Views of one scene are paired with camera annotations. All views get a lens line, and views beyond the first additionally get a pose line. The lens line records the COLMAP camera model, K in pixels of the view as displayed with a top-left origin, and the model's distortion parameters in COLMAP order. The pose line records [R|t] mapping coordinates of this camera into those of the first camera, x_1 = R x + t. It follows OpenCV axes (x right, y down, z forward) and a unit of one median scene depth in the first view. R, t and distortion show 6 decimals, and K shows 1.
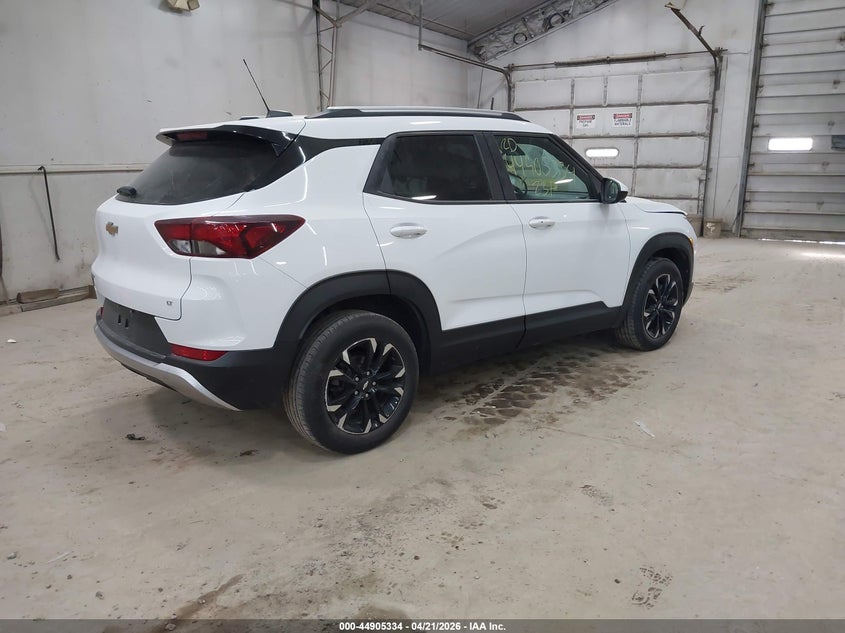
lens RADIAL K [[646.0, 0, 427.8], [0, 646.0, 322.5], [0, 0, 1]] dist [-0.014449, -0.015648]
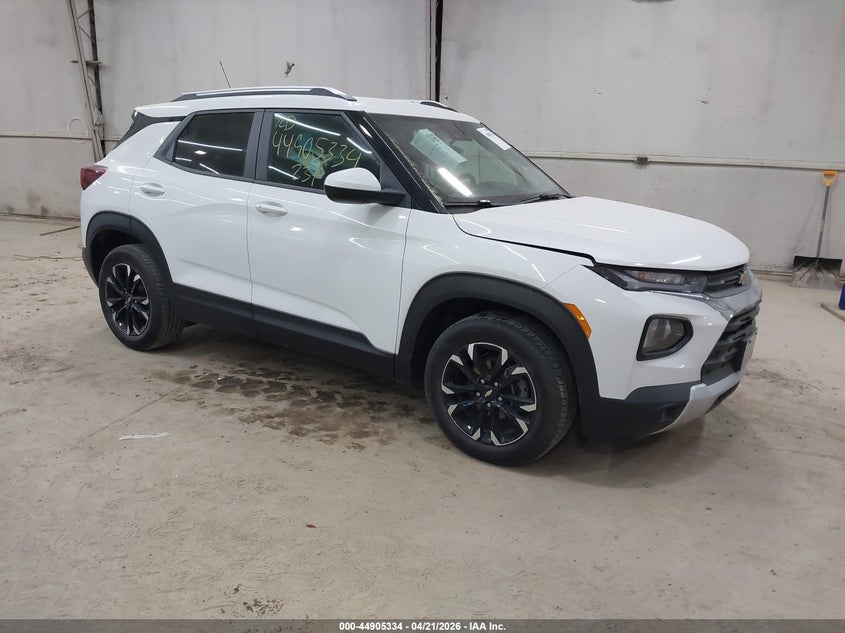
lens RADIAL K [[646.0, 0, 426.0], [0, 646.0, 322.6], [0, 0, 1]] dist [-0.014449, -0.015648]
pose [[0.304328, 0.271635, -0.913016, 1.305034], [-0.279405, 0.941776, 0.187060, -0.275935], [0.910668, 0.198174, 0.362505, 1.062473]]
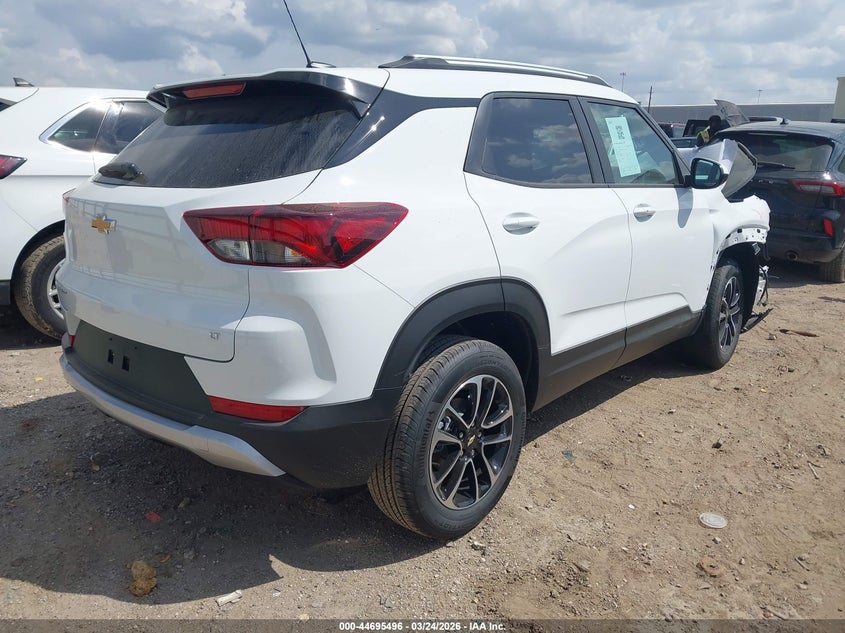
lens RADIAL K [[646.0, 0, 421.9], [0, 646.0, 308.6], [0, 0, 1]] dist [-0.014449, -0.015648]
pose [[0.993084, -0.024129, 0.114904, -0.227784], [0.025105, 0.999660, -0.007056, -0.041886], [-0.114695, 0.009892, 0.993352, 0.278469]]
